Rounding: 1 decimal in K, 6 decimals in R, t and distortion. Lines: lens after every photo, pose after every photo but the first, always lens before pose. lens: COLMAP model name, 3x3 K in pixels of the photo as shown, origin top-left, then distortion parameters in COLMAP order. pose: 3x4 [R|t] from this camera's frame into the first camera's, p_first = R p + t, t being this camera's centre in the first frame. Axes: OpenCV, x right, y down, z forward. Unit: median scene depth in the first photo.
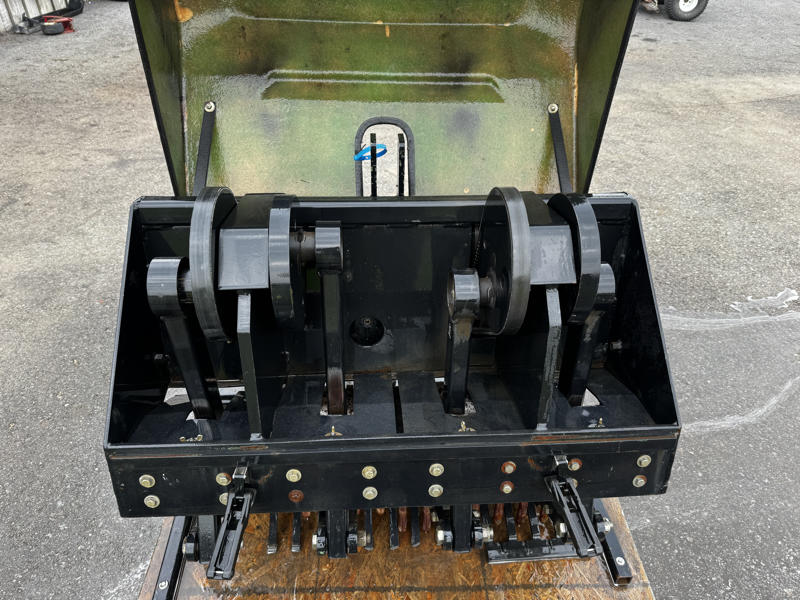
lens RADIAL K [[575.3, 0, 400.8], [0, 575.3, 303.9], [0, 0, 1]] dist [-0.004708, -0.005186]
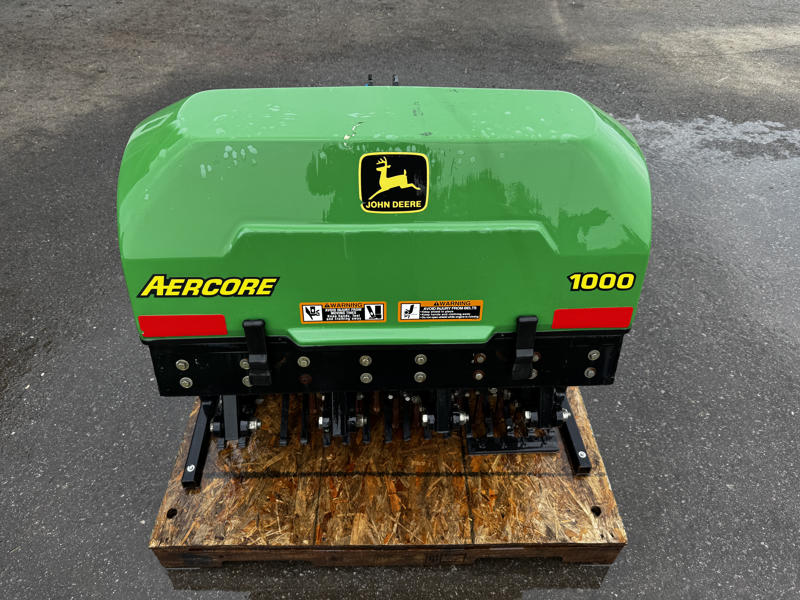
lens RADIAL K [[564.8, 0, 400.0], [0, 564.8, 300.0], [0, 0, 1]] dist [0.038658, -0.045429]
pose [[0.999947, 0.008813, -0.005257, 0.014374], [-0.008408, 0.997329, 0.072550, 0.047623], [0.005882, -0.072502, 0.997351, -0.111164]]
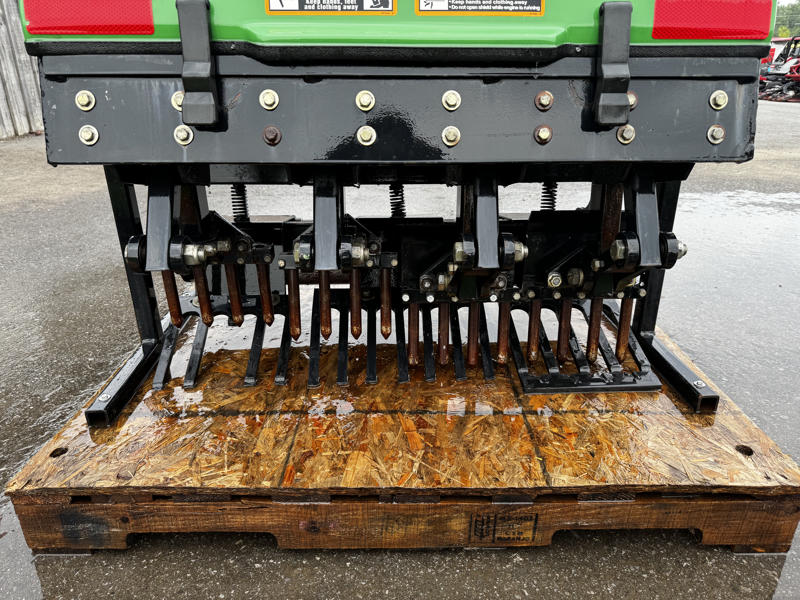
lens RADIAL K [[564.8, 0, 400.0], [0, 564.8, 300.0], [0, 0, 1]] dist [0.038658, -0.045429]
pose [[0.999375, -0.010088, -0.033876, 0.009871], [0.001072, 0.966614, -0.256234, 0.460947], [0.035329, 0.256037, 0.966021, 0.195726]]
